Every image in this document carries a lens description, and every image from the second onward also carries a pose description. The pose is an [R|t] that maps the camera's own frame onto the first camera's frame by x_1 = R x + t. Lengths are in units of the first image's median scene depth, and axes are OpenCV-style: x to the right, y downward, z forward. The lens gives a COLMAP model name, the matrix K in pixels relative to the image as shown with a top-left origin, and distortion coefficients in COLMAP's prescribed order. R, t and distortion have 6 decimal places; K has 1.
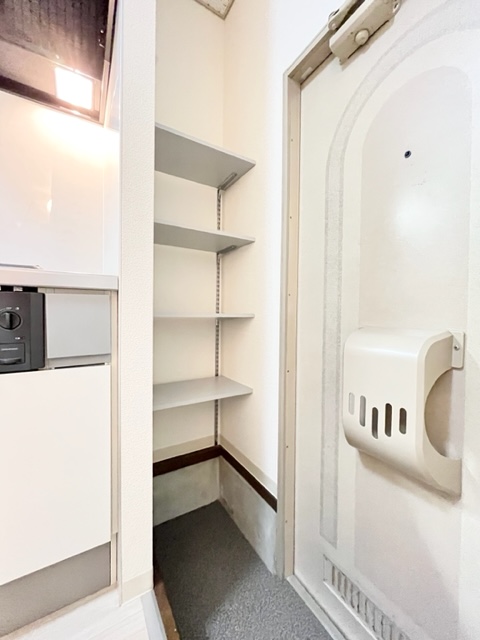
lens RADIAL K [[257.2, 0, 243.2], [0, 257.2, 319.7], [0, 0, 1]] dist [-0.004286, -0.000193]
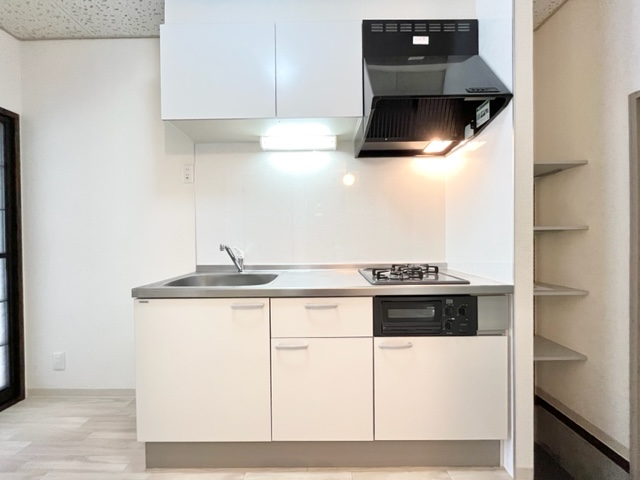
lens RADIAL K [[257.2, 0, 318.1], [0, 257.2, 238.8], [0, 0, 1]] dist [-0.004286, -0.000193]
pose [[0.843340, -0.013869, -0.537202, -0.658124], [0.006080, 0.999849, -0.016269, -0.458139], [0.537346, 0.010454, 0.843297, -1.139399]]
